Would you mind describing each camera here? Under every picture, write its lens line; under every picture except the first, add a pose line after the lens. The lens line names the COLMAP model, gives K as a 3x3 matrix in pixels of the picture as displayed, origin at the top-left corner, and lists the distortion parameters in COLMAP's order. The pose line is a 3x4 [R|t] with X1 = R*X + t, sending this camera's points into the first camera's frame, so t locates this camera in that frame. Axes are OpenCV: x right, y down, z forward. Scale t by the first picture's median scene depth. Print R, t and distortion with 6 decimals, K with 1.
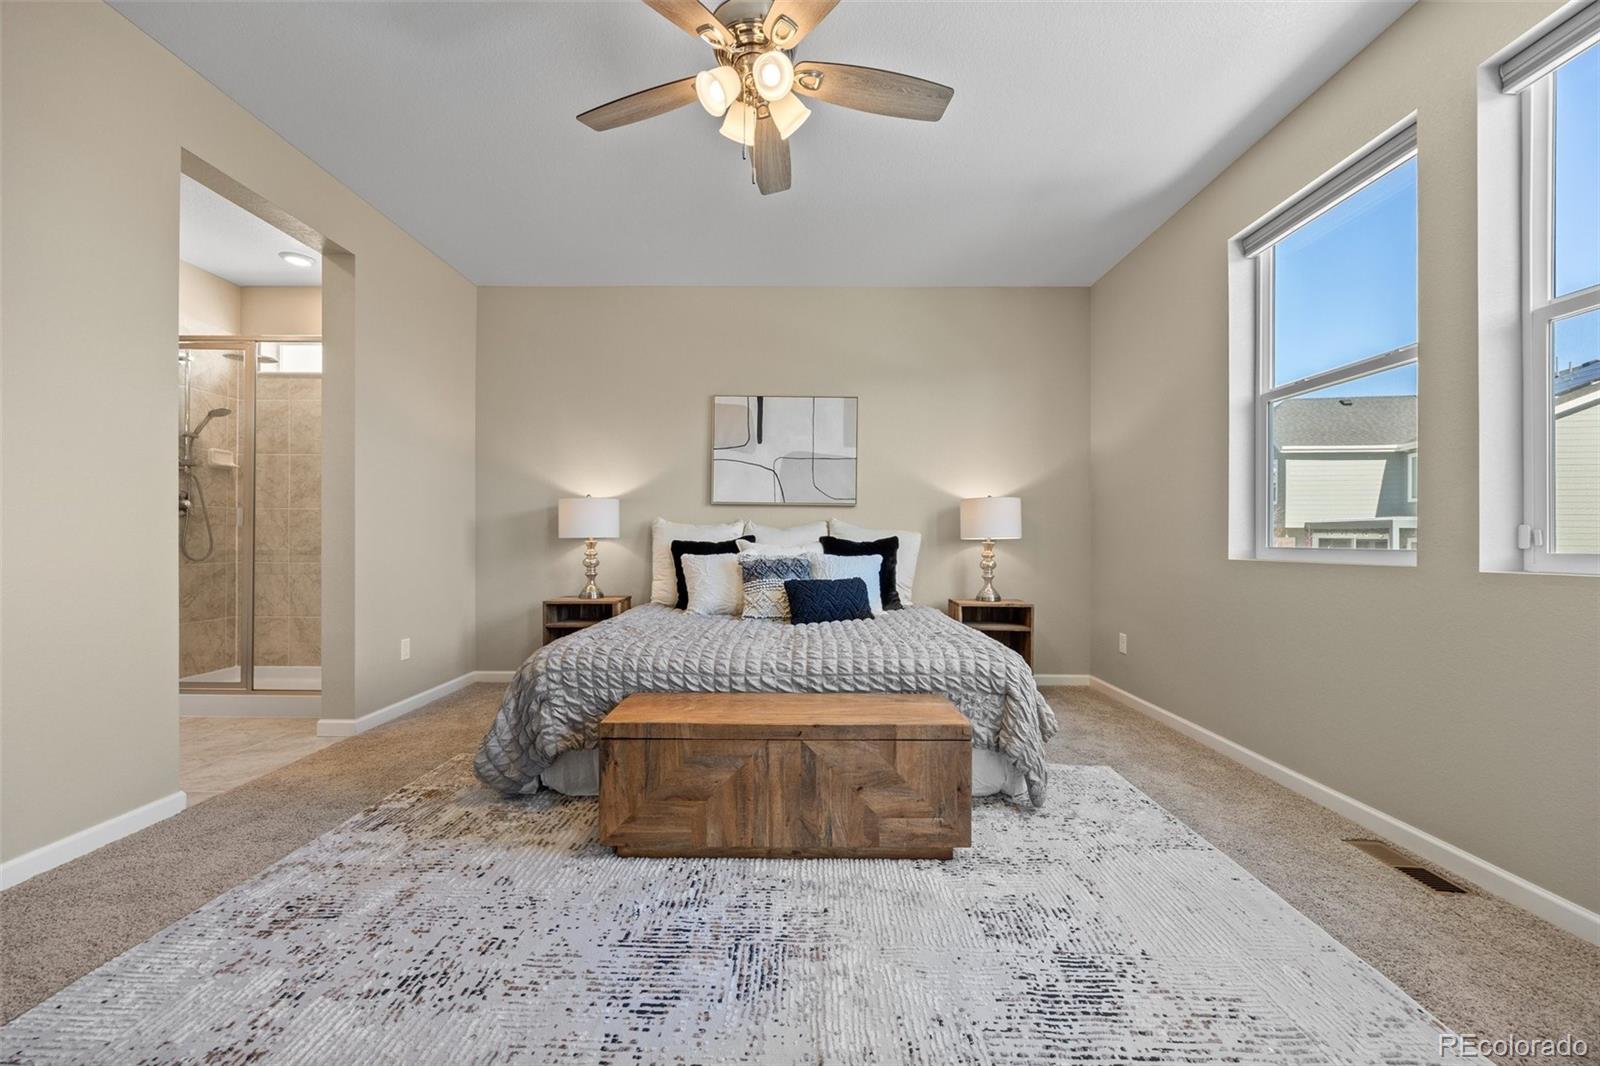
lens RADIAL K [[621.5, 0, 795.1], [0, 621.5, 540.3], [0, 0, 1]] dist [-0.000222, 0.000144]
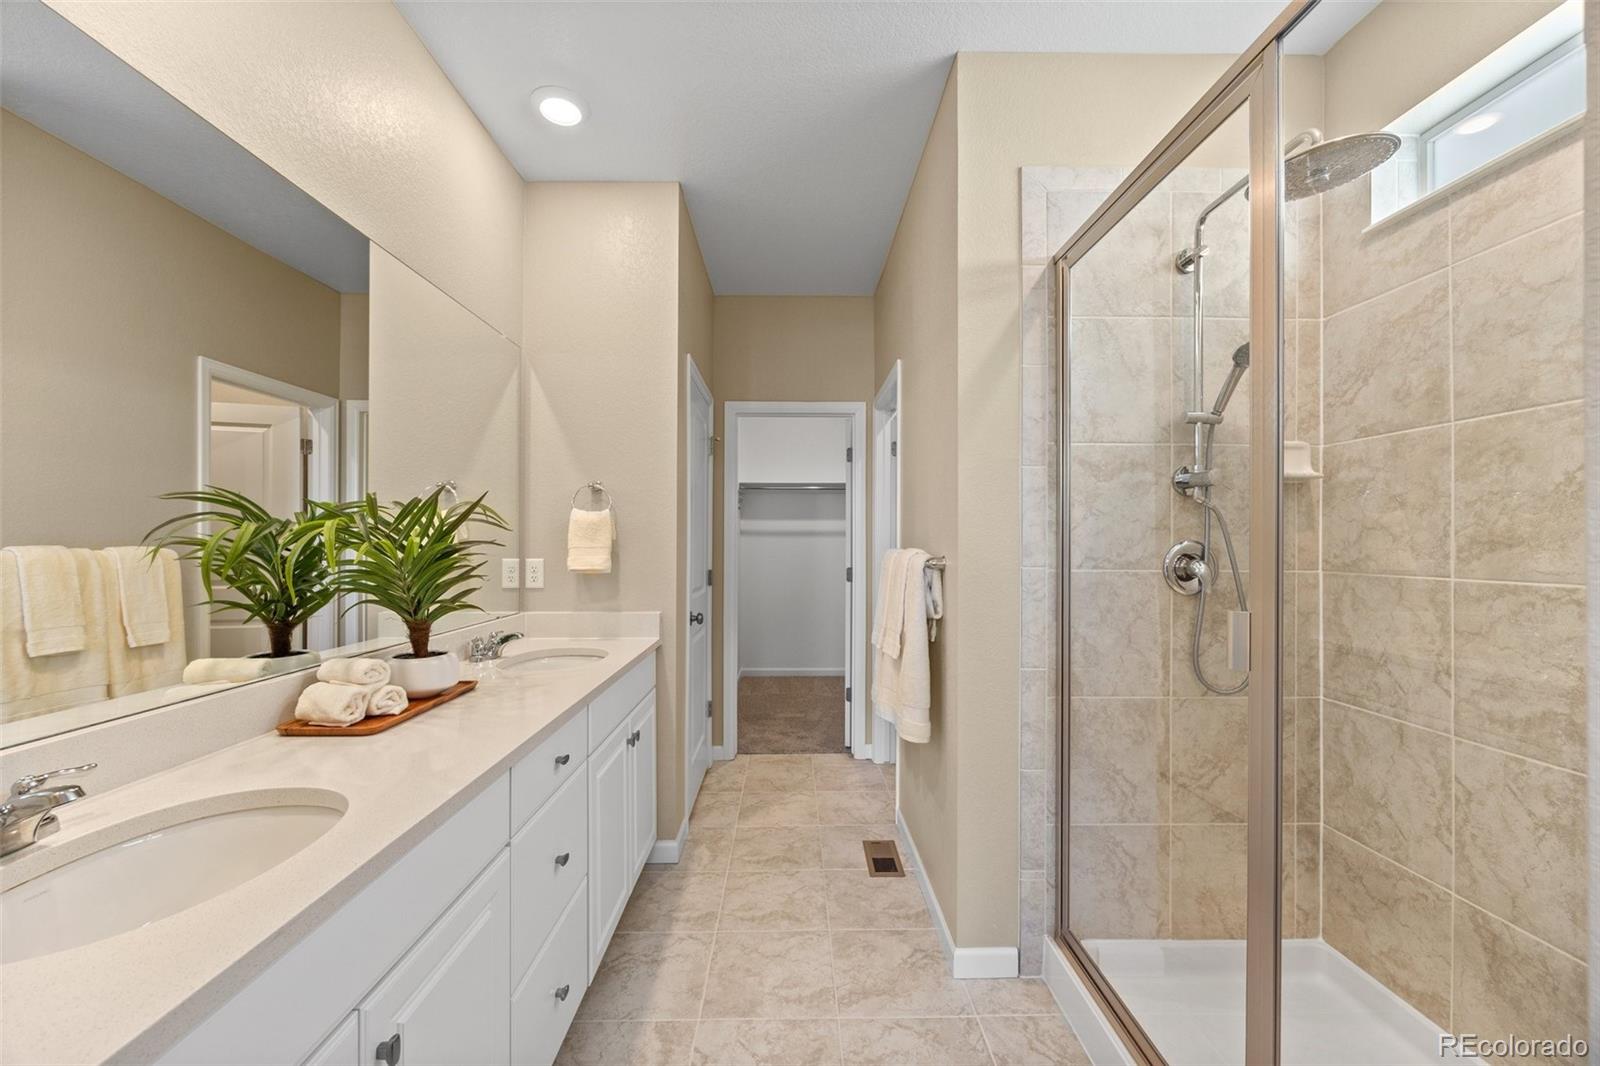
lens RADIAL K [[621.5, 0, 795.1], [0, 621.5, 540.3], [0, 0, 1]] dist [-0.000222, 0.000144]
pose [[0.012660, -0.004503, -0.999910, -0.881962], [-0.001340, 0.999989, -0.004520, -0.131785], [0.999919, 0.001397, 0.012654, 1.174340]]
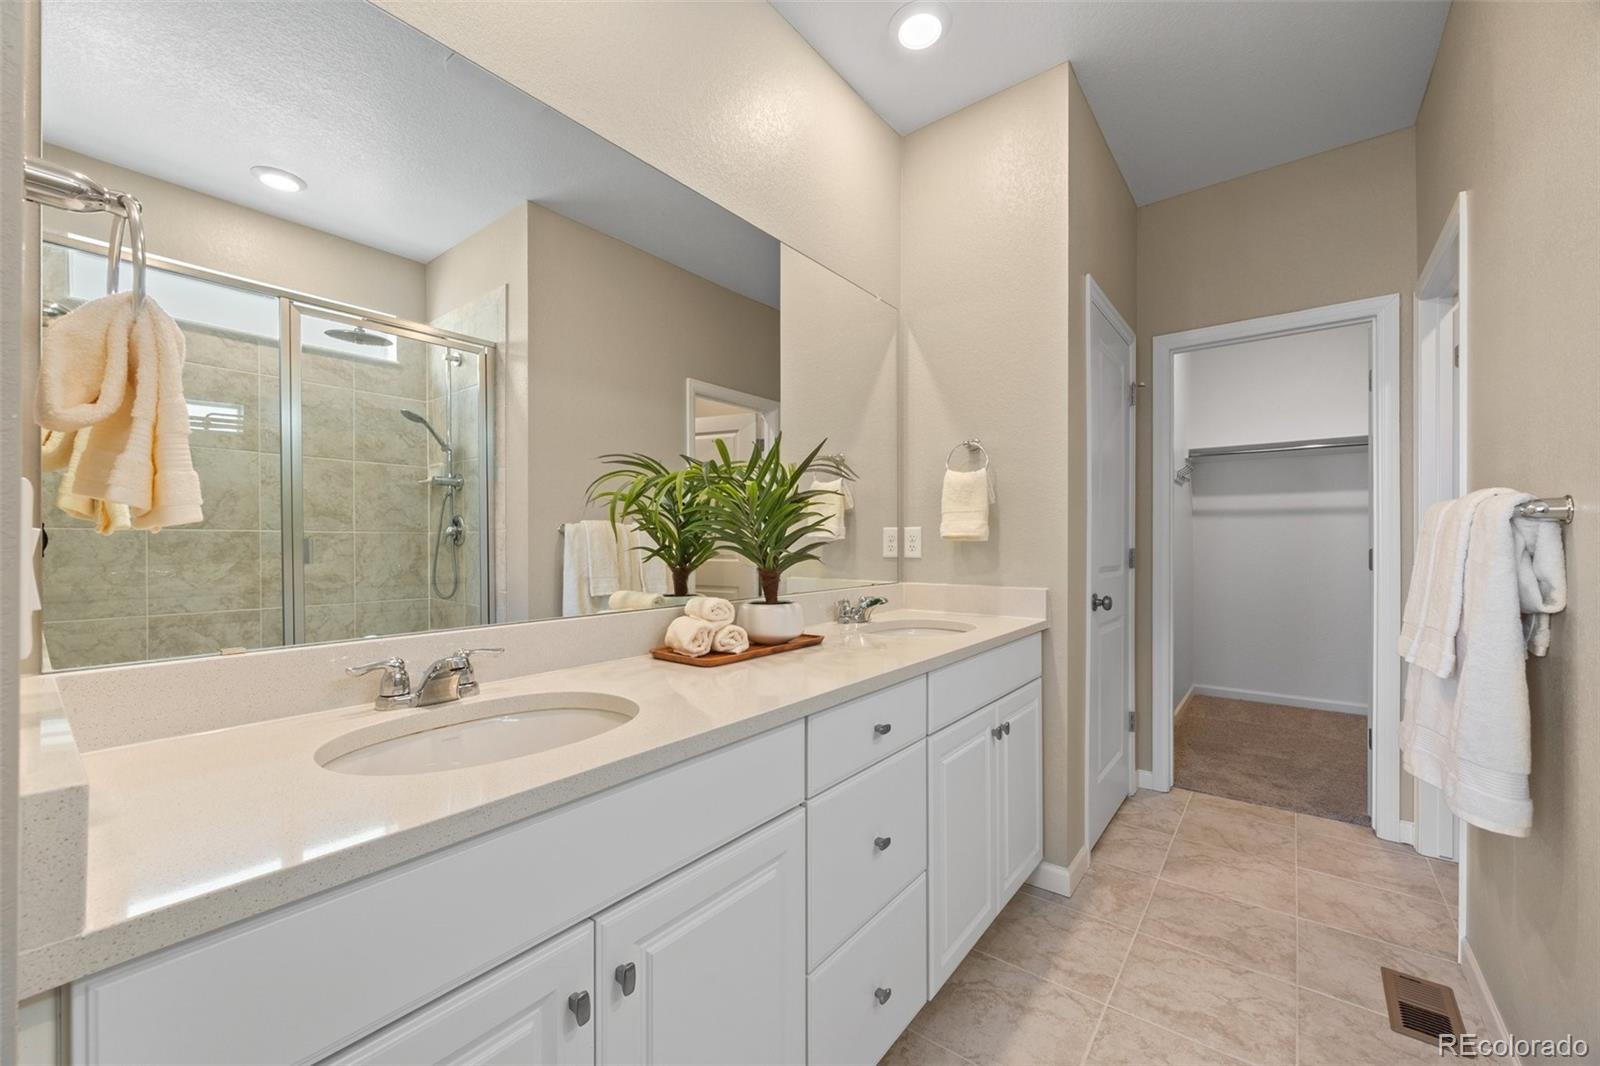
lens RADIAL K [[629.9, 0, 798.1], [0, 629.9, 539.9], [0, 0, 1]] dist [-0.002760, 0.002750]
pose [[-0.614993, -0.003609, -0.788524, -0.996788], [-0.001105, 0.999992, -0.003715, -0.089098], [0.788532, -0.001413, -0.614993, 1.218571]]
